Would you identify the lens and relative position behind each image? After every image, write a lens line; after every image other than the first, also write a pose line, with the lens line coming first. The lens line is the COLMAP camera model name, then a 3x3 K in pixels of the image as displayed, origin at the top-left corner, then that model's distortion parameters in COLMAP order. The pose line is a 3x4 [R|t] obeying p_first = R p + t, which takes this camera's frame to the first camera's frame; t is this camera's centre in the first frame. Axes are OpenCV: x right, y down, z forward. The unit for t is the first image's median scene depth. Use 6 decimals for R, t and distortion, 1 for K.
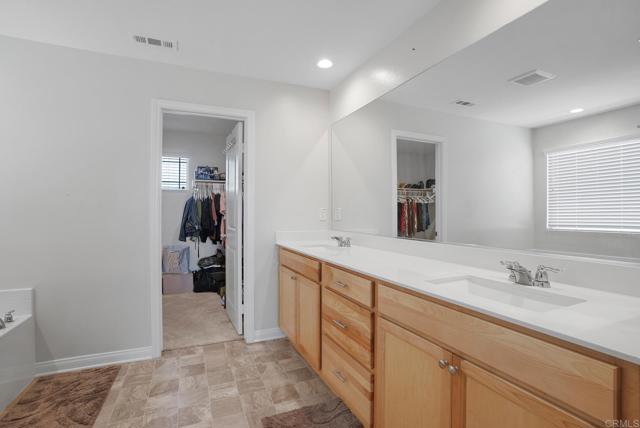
lens RADIAL K [[311.4, 0, 318.7], [0, 311.4, 210.5], [0, 0, 1]] dist [-0.021914, 0.009203]
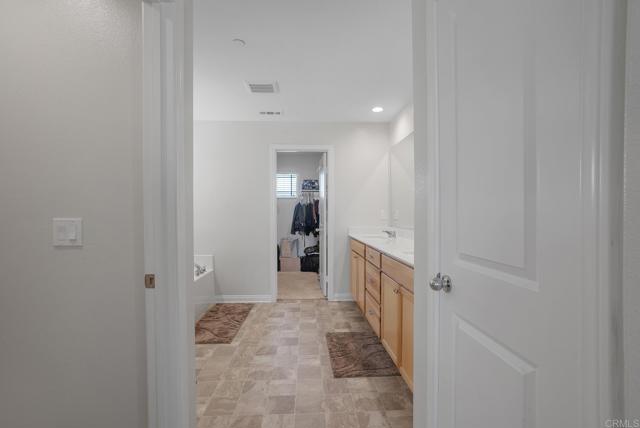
lens RADIAL K [[307.8, 0, 324.8], [0, 307.8, 216.3], [0, 0, 1]] dist [-0.018734, 0.008147]
pose [[0.941208, 0.000712, -0.337826, 0.304703], [0.004176, 0.999897, 0.013742, -0.002214], [0.337801, -0.014345, 0.941108, -0.476858]]
